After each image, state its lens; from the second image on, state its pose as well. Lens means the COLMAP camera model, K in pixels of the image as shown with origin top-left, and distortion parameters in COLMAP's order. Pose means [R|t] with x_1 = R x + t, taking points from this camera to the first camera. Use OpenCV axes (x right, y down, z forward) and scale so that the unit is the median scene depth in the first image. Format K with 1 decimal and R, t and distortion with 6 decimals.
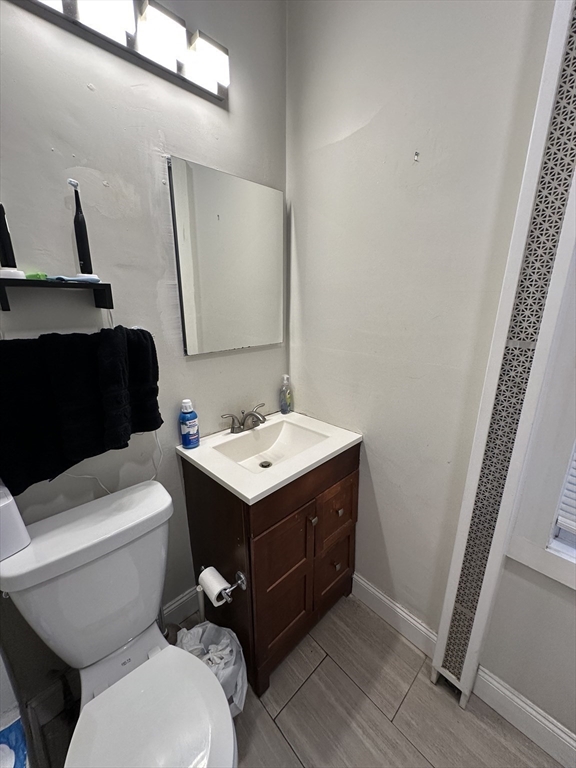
lens RADIAL K [[306.3, 0, 288.0], [0, 306.3, 384.0], [0, 0, 1]] dist [-0.004231, 0.000192]
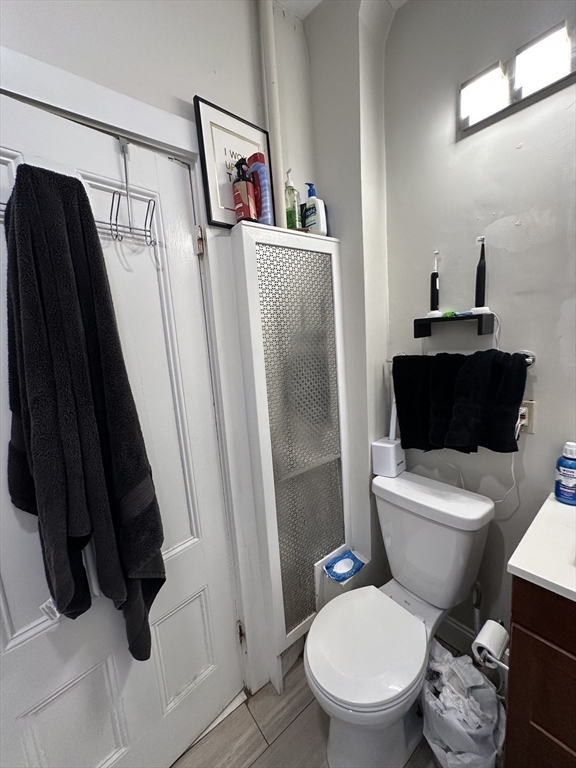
lens RADIAL K [[306.3, 0, 288.0], [0, 306.3, 384.0], [0, 0, 1]] dist [-0.004231, 0.000192]
pose [[-0.074498, 0.150675, -0.985772, 0.660941], [-0.198569, 0.966483, 0.162733, -0.107324], [0.977252, 0.207867, -0.042082, 0.356949]]
